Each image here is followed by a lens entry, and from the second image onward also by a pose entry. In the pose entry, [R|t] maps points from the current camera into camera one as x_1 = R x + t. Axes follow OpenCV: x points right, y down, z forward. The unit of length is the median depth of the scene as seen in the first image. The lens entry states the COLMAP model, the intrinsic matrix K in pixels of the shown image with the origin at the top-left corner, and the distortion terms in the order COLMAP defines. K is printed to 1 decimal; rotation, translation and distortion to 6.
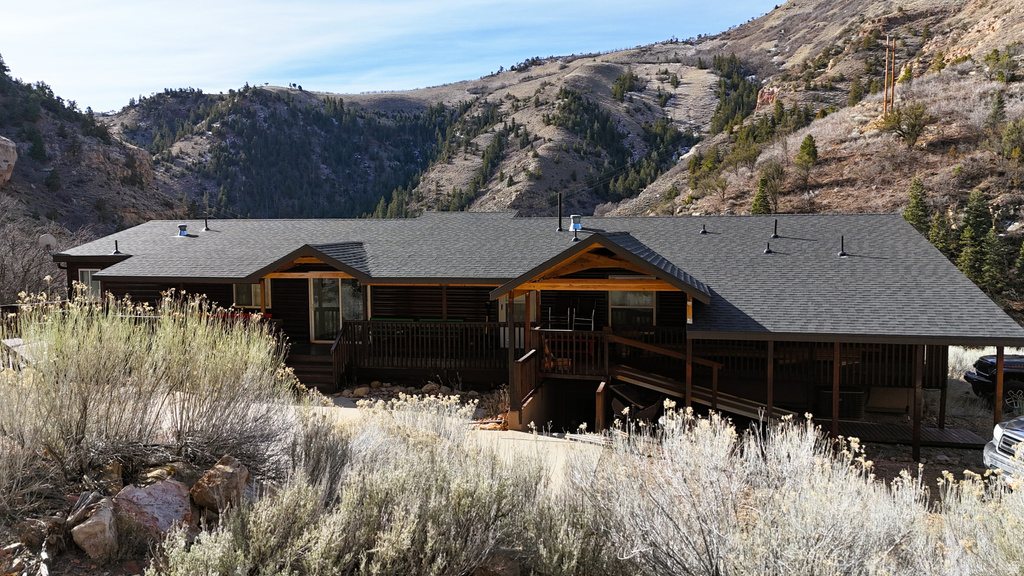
lens RADIAL K [[748.9, 0, 515.3], [0, 748.9, 292.5], [0, 0, 1]] dist [0.075908, -0.068829]
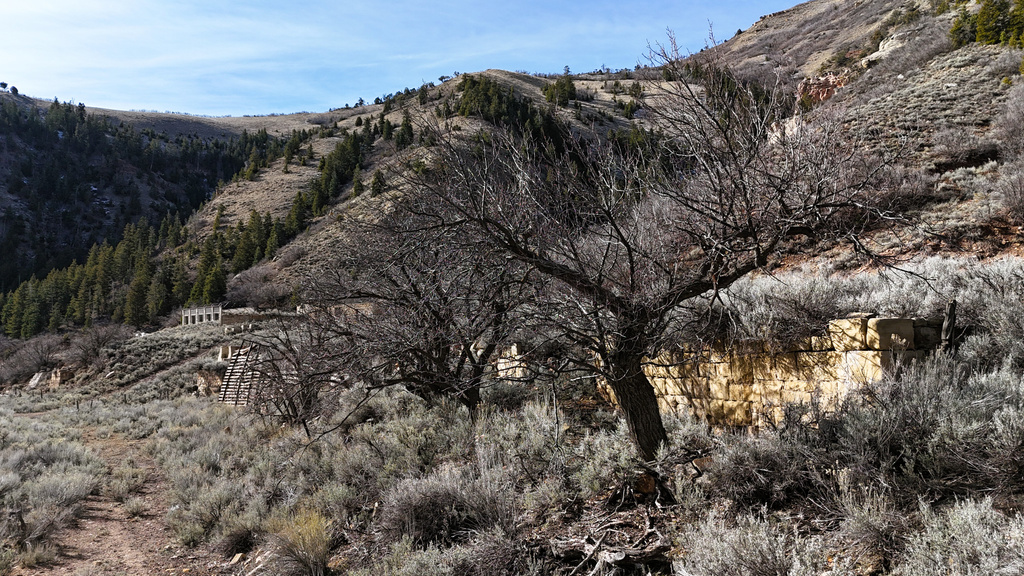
lens RADIAL K [[748.9, 0, 515.3], [0, 748.9, 292.5], [0, 0, 1]] dist [0.075908, -0.068829]
pose [[0.982762, 0.011792, 0.184496, -0.006196], [0.018738, 0.986471, -0.162859, -0.008692], [-0.183921, 0.163509, 0.969246, 0.413778]]
